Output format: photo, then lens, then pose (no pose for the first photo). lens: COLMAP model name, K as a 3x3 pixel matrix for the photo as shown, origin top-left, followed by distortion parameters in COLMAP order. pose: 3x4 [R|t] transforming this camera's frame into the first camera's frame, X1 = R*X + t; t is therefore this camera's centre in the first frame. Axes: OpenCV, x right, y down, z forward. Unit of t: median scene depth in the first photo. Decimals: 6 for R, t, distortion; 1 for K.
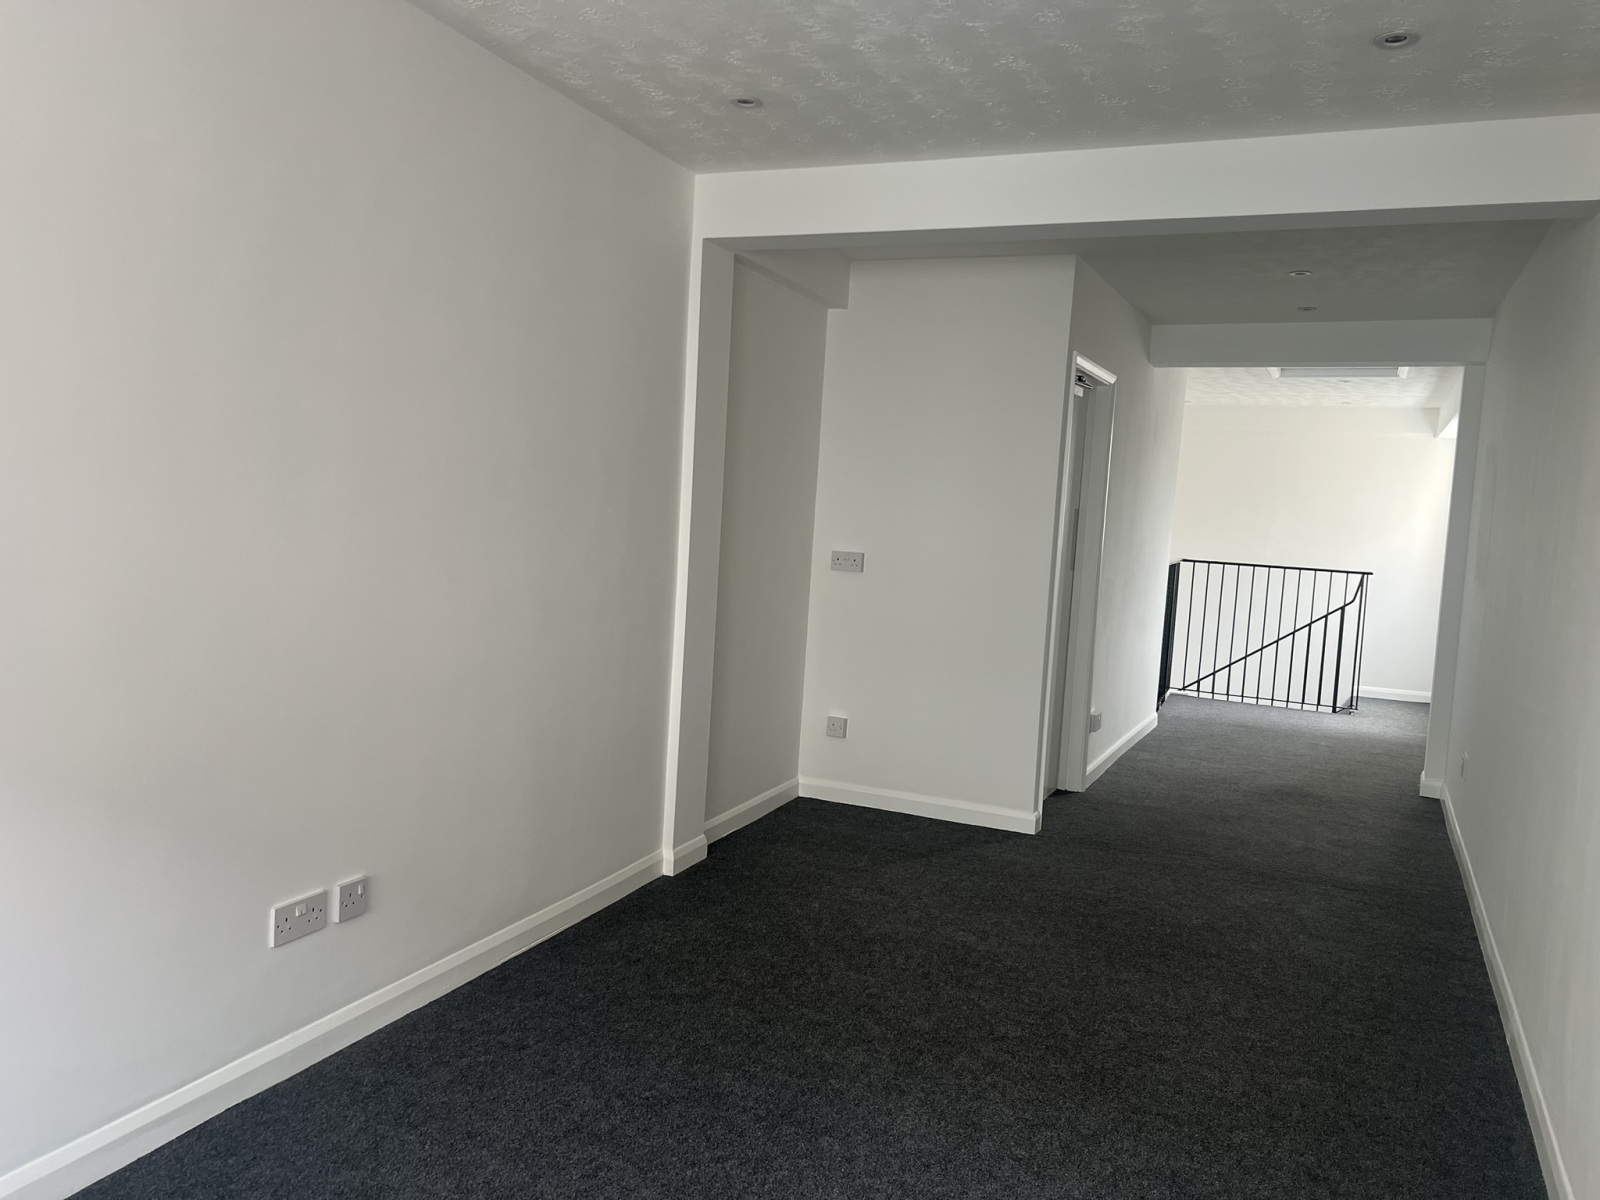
lens RADIAL K [[1183.0, 0, 823.3], [0, 1183.0, 608.8], [0, 0, 1]] dist [0.064250, -0.071347]
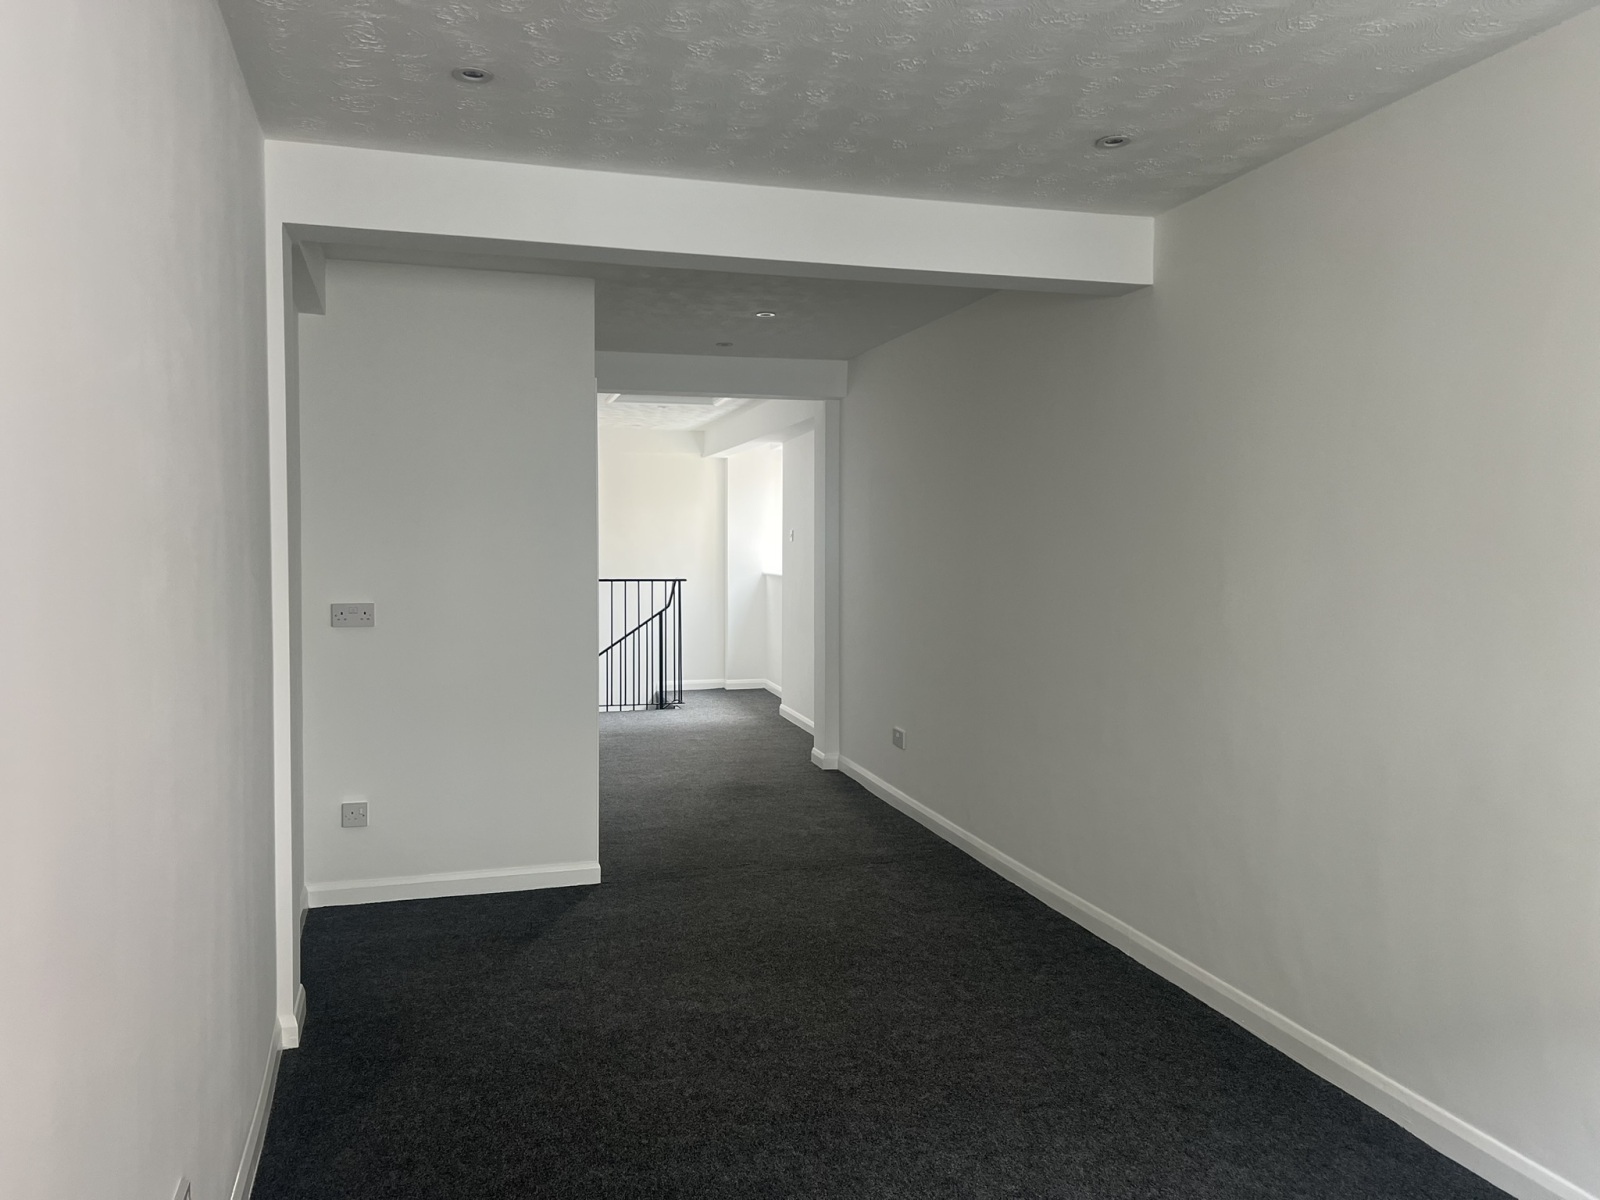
lens RADIAL K [[1190.6, 0, 761.3], [0, 1190.6, 605.2], [0, 0, 1]] dist [0.160889, -0.324237]
pose [[0.769771, -0.088155, 0.632203, -0.355340], [0.095479, 0.995177, 0.022513, -0.046371], [-0.631138, 0.043032, 0.774476, 0.185280]]
